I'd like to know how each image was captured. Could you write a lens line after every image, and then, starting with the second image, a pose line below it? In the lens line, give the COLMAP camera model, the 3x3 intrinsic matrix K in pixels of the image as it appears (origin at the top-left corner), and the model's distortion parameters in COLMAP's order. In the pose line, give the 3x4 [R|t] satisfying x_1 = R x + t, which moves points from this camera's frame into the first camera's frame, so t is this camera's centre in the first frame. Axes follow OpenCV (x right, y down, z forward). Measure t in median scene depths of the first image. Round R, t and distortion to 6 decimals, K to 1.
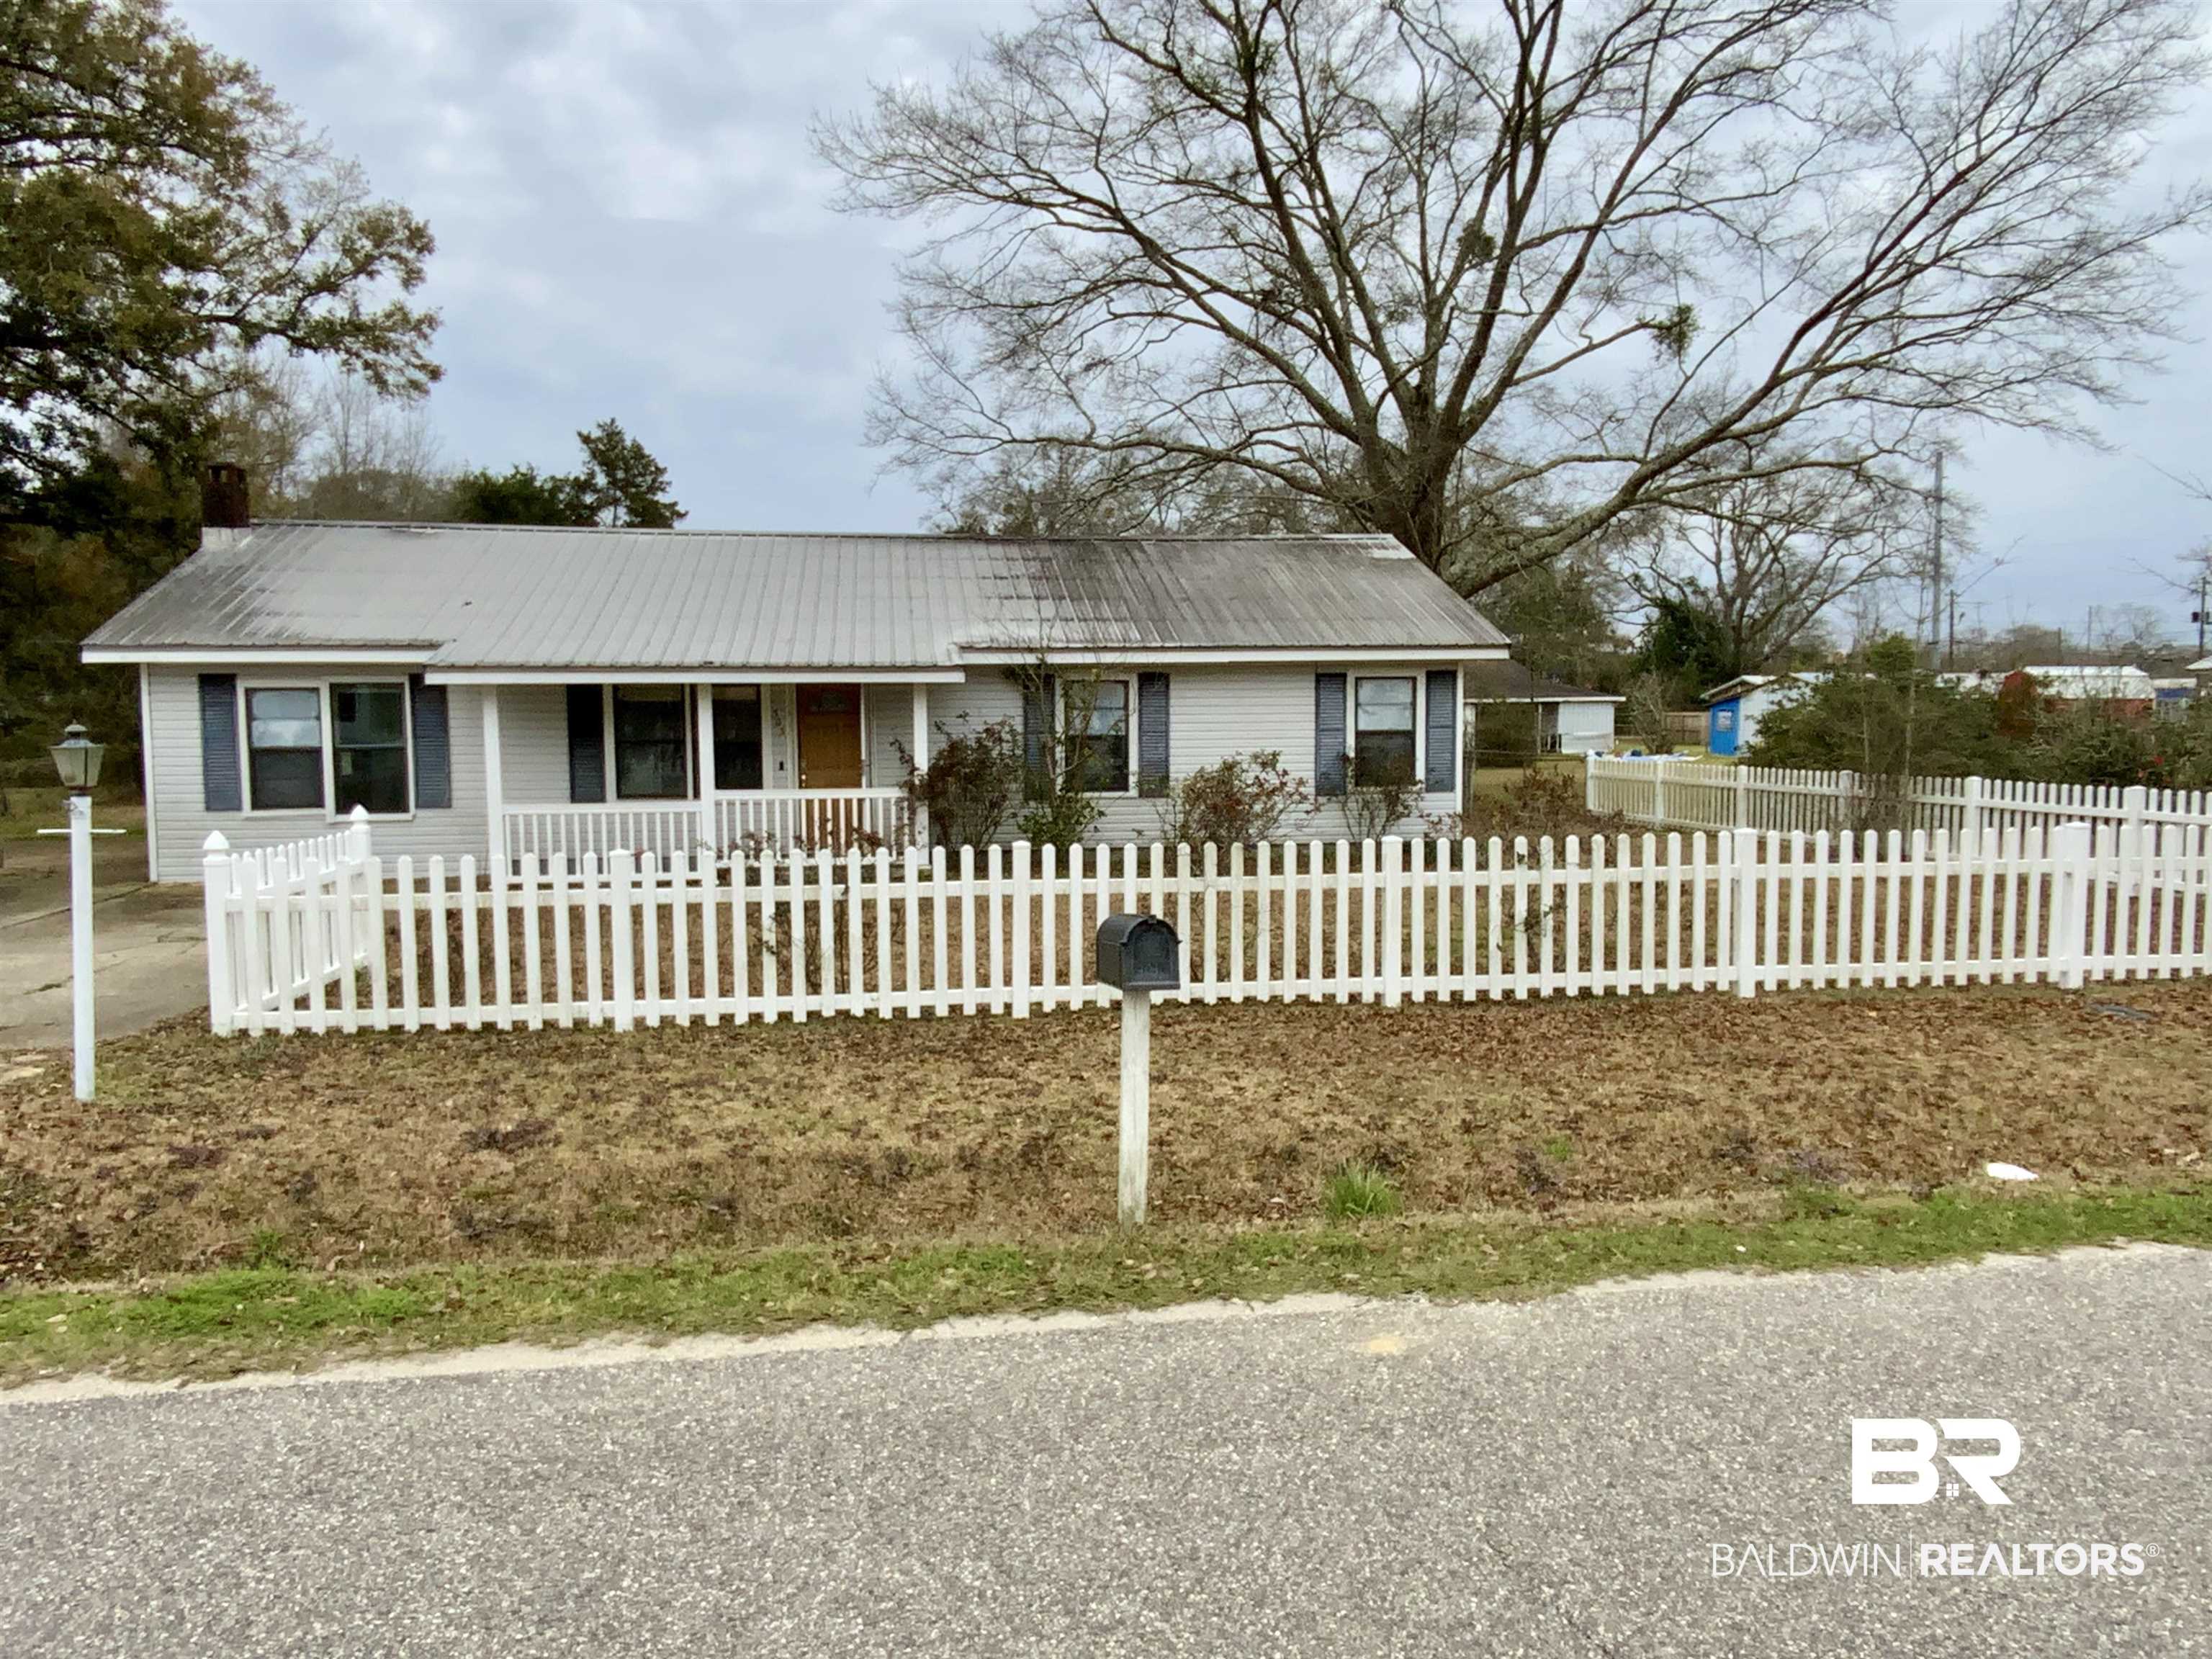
lens RADIAL K [[1498.8, 0, 1108.3], [0, 1498.8, 838.8], [0, 0, 1]] dist [0.023225, -0.015819]
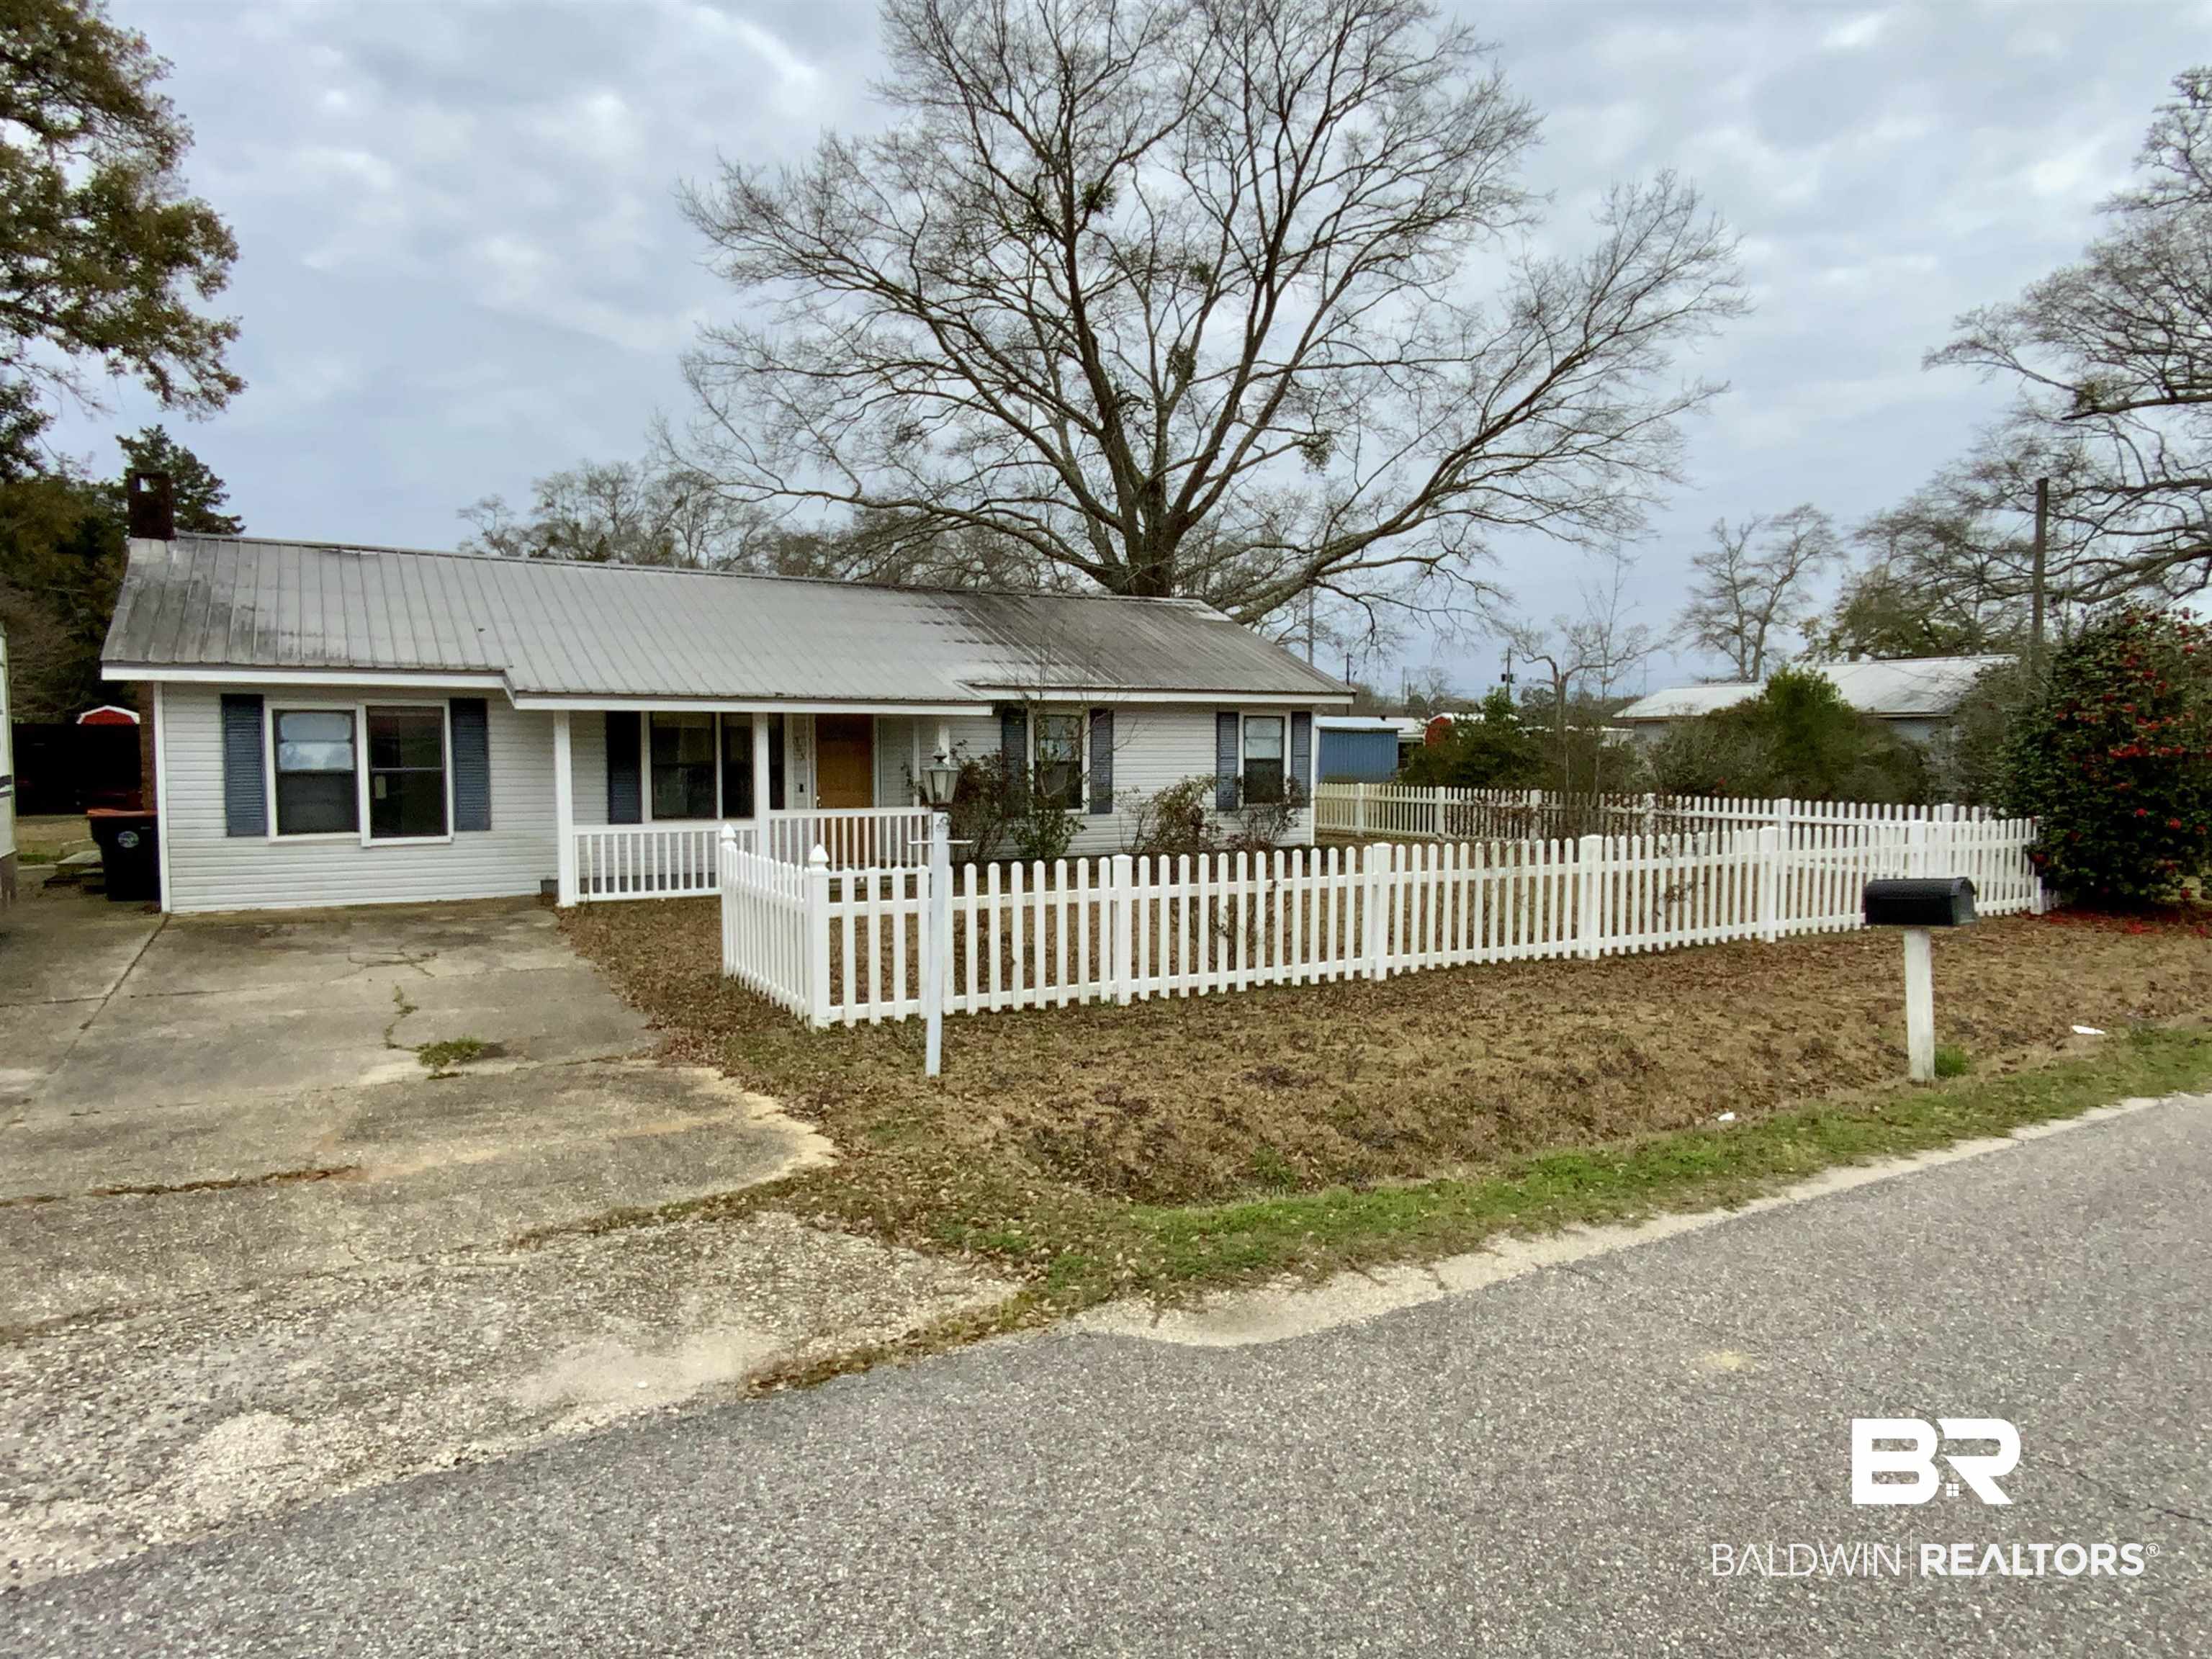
lens RADIAL K [[1343.3, 0, 1104.7], [0, 1343.3, 821.8], [0, 0, 1]] dist [0.019066, -0.005666]
pose [[0.935832, -0.011776, 0.352249, -0.364809], [0.020487, 0.999569, -0.021014, 0.001455], [-0.351850, 0.026882, 0.935670, -0.001107]]
